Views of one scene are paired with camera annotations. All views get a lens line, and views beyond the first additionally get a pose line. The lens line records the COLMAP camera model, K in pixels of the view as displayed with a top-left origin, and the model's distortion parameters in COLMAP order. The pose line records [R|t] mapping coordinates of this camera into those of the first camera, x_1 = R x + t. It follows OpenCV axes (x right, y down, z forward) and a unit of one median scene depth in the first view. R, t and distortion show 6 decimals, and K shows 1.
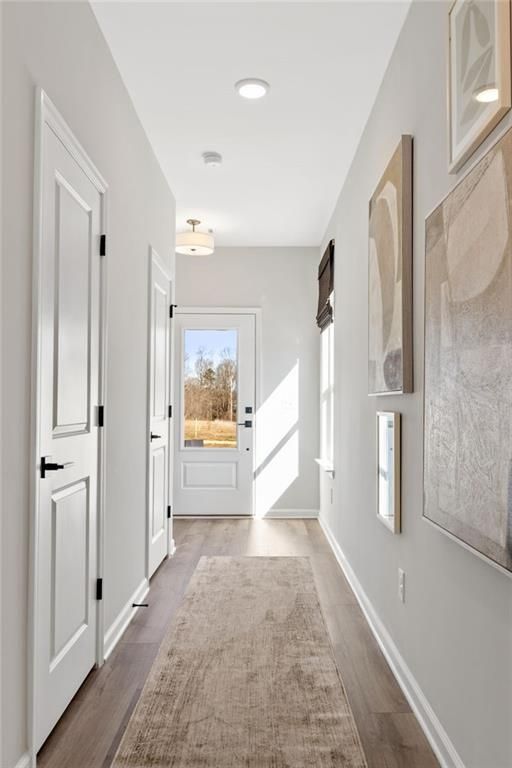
lens RADIAL K [[582.4, 0, 256.0], [0, 582.4, 384.0], [0, 0, 1]] dist [-0.002030, -0.000901]
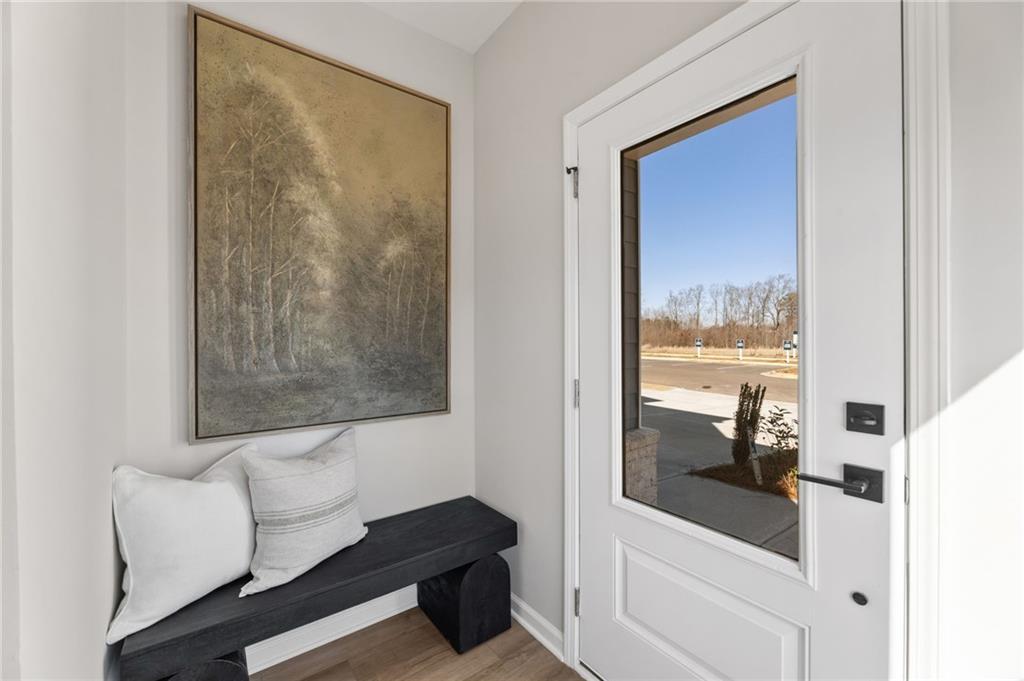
lens RADIAL K [[414.3, 0, 512.0], [0, 414.3, 340.5], [0, 0, 1]] dist [-0.001769, -0.000161]
pose [[0.604402, -0.002965, -0.796674, 0.030283], [0.035288, 0.999111, 0.023053, 0.008408], [0.795898, -0.042046, 0.603969, 0.807646]]
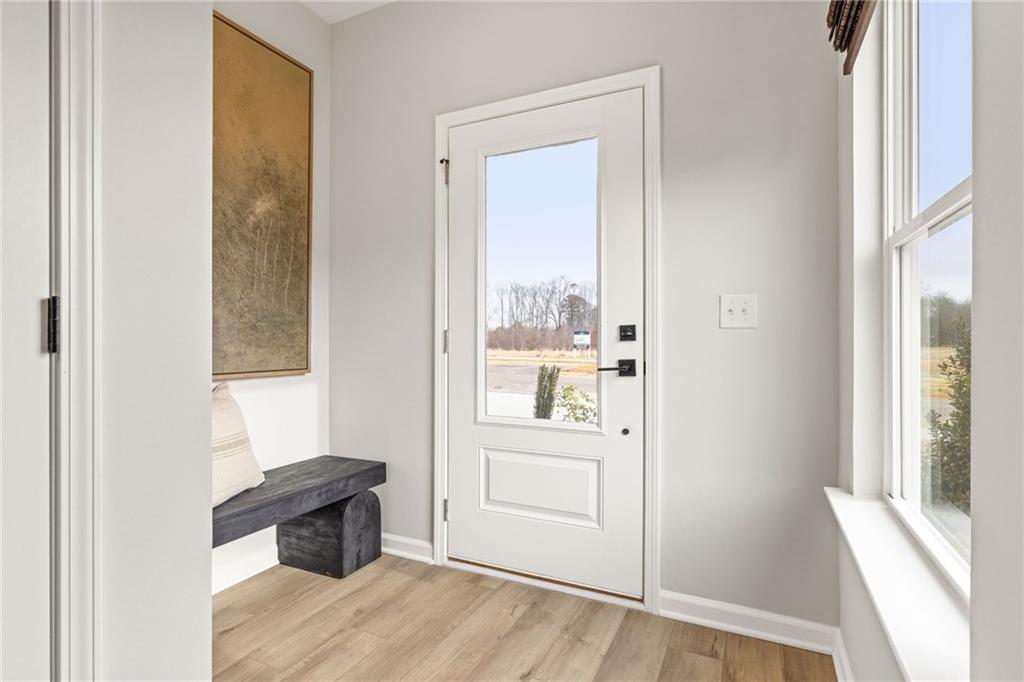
lens RADIAL K [[507.2, 0, 512.0], [0, 507.2, 341.0], [0, 0, 1]] dist [-0.002613, -0.000475]
pose [[0.903063, -0.002592, -0.429500, 0.064440], [0.018223, 0.999313, 0.032285, 0.037852], [0.429121, -0.036982, 0.902490, 0.656424]]
